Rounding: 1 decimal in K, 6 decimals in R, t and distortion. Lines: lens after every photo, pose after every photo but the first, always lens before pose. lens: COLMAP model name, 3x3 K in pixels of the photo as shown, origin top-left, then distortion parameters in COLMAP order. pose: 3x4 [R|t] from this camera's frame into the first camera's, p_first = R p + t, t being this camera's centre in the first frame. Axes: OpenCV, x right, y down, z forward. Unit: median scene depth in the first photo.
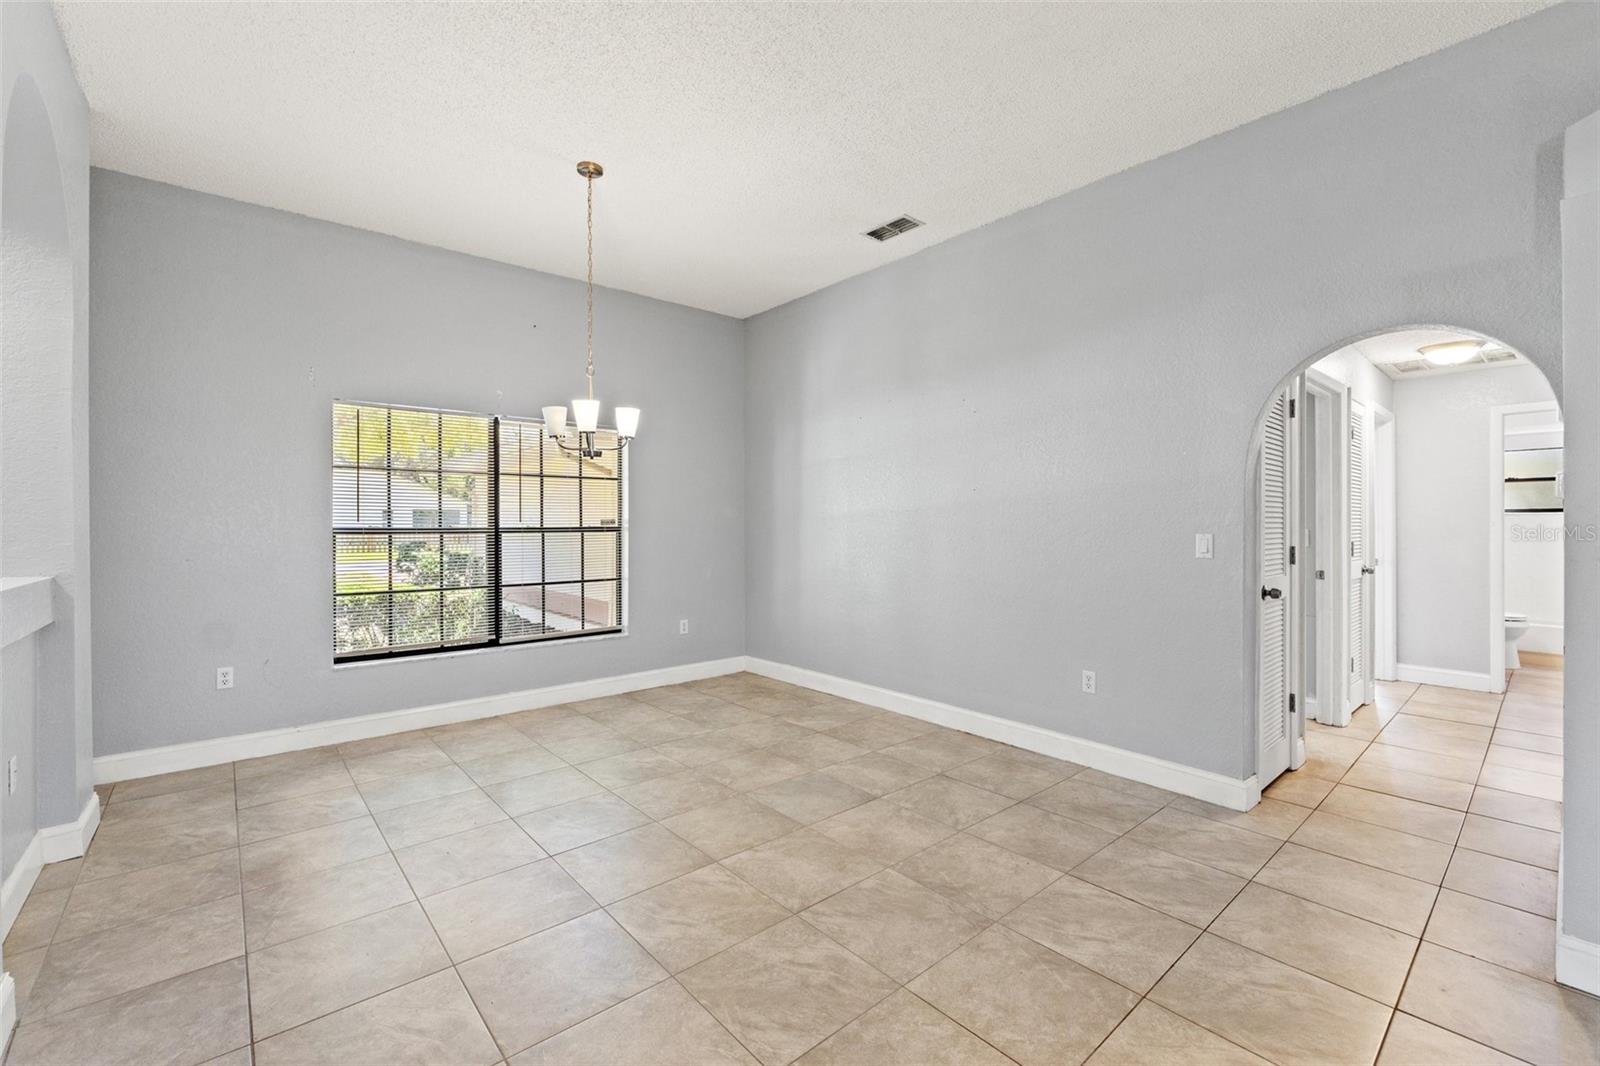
lens RADIAL K [[681.9, 0, 806.4], [0, 681.9, 534.1], [0, 0, 1]] dist [-0.008159, 0.000514]
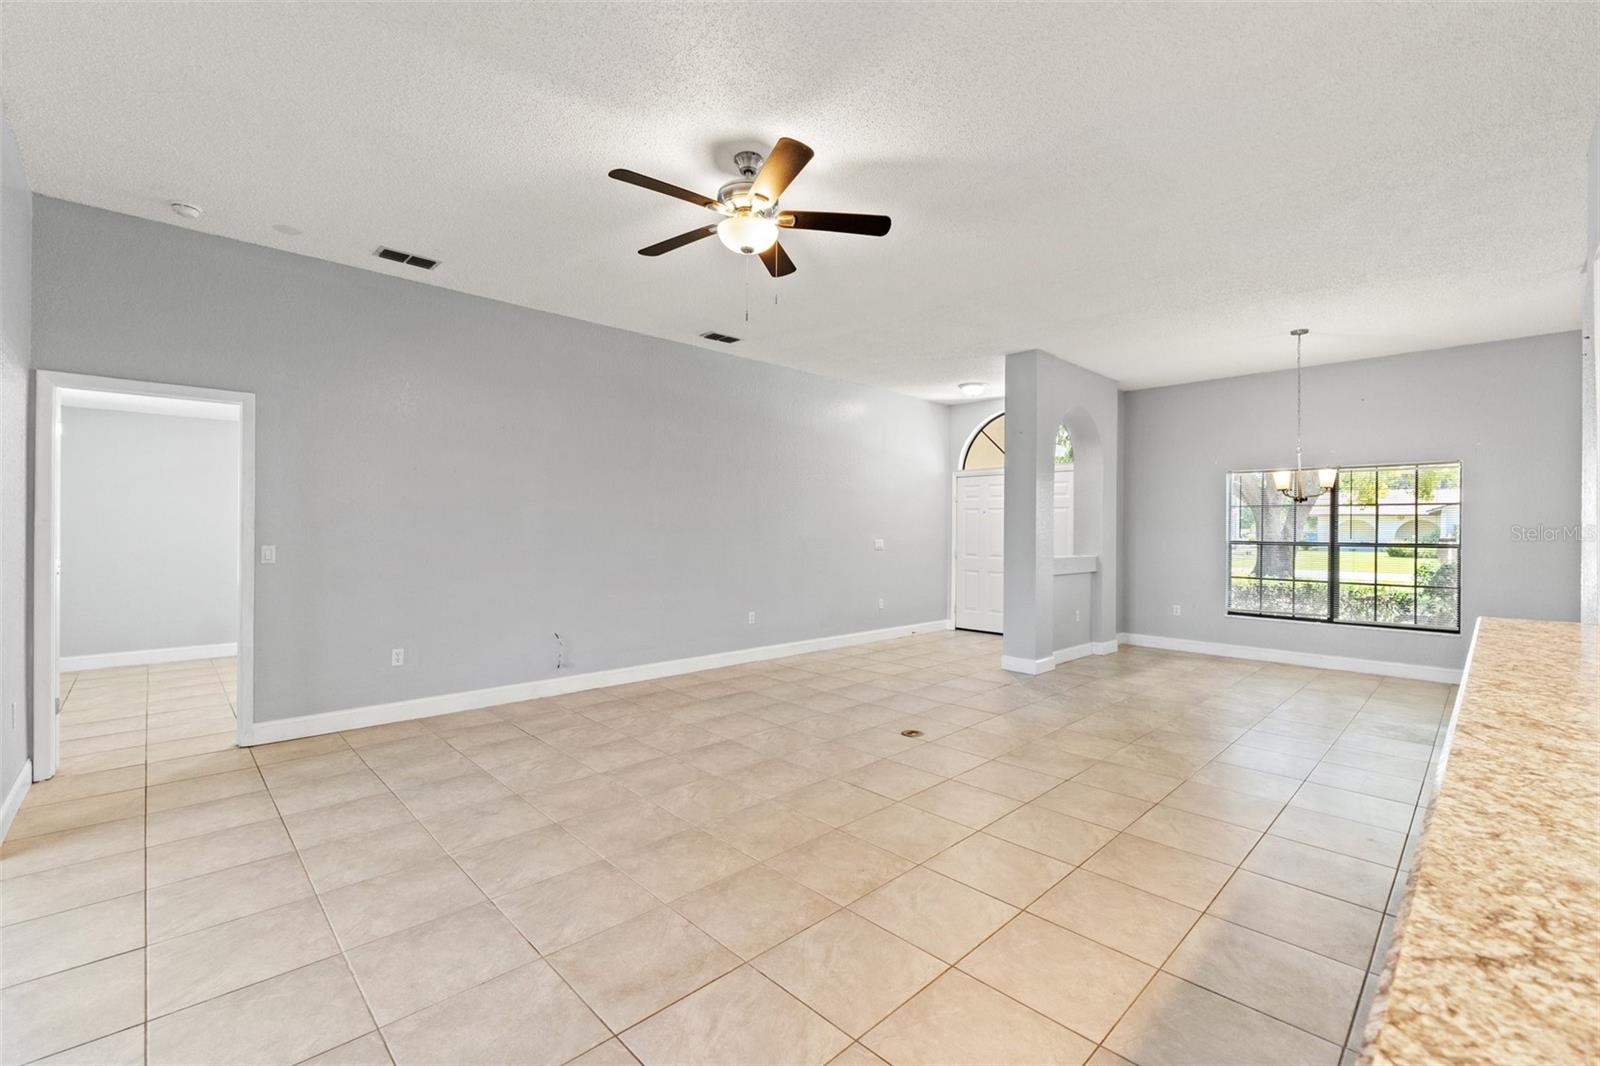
lens RADIAL K [[681.9, 0, 797.8], [0, 681.9, 528.0], [0, 0, 1]] dist [-0.008159, 0.000514]
pose [[0.050070, 0.001949, -0.998744, 1.088845], [-0.020194, 0.999796, 0.000938, -0.021926], [0.998542, 0.020122, 0.050099, -0.266040]]
